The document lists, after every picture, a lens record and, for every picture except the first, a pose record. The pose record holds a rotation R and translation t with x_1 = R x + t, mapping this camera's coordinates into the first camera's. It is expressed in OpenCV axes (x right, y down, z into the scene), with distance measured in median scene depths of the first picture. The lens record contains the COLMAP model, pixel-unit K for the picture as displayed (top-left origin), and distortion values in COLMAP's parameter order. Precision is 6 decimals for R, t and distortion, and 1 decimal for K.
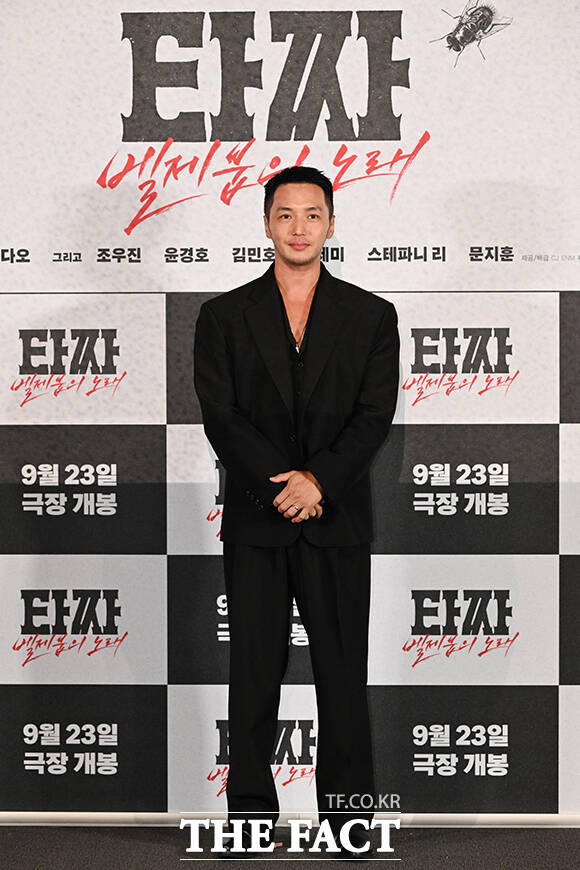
lens RADIAL K [[4121.1, 0, 292.0], [0, 4121.1, 439.5], [0, 0, 1]] dist [-0.275420, 0.000000]
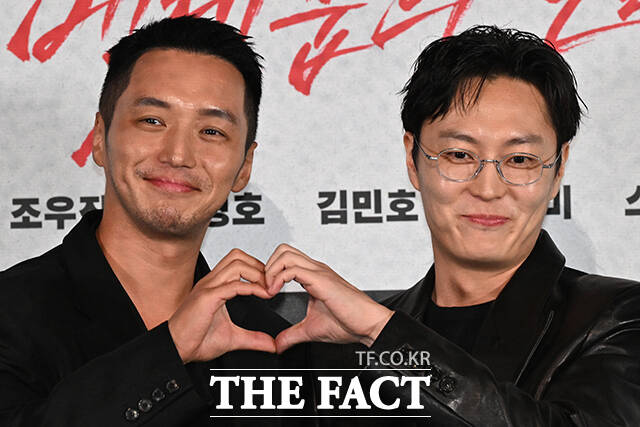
lens RADIAL K [[4252.3, 0, 318.9], [0, 4252.3, 213.4], [0, 0, 1]] dist [-0.223283, 0.000000]
pose [[0.999644, -0.017348, 0.020287, -0.023624], [0.018226, 0.998869, -0.043925, -0.024244], [-0.019502, 0.044279, 0.998829, 0.546142]]
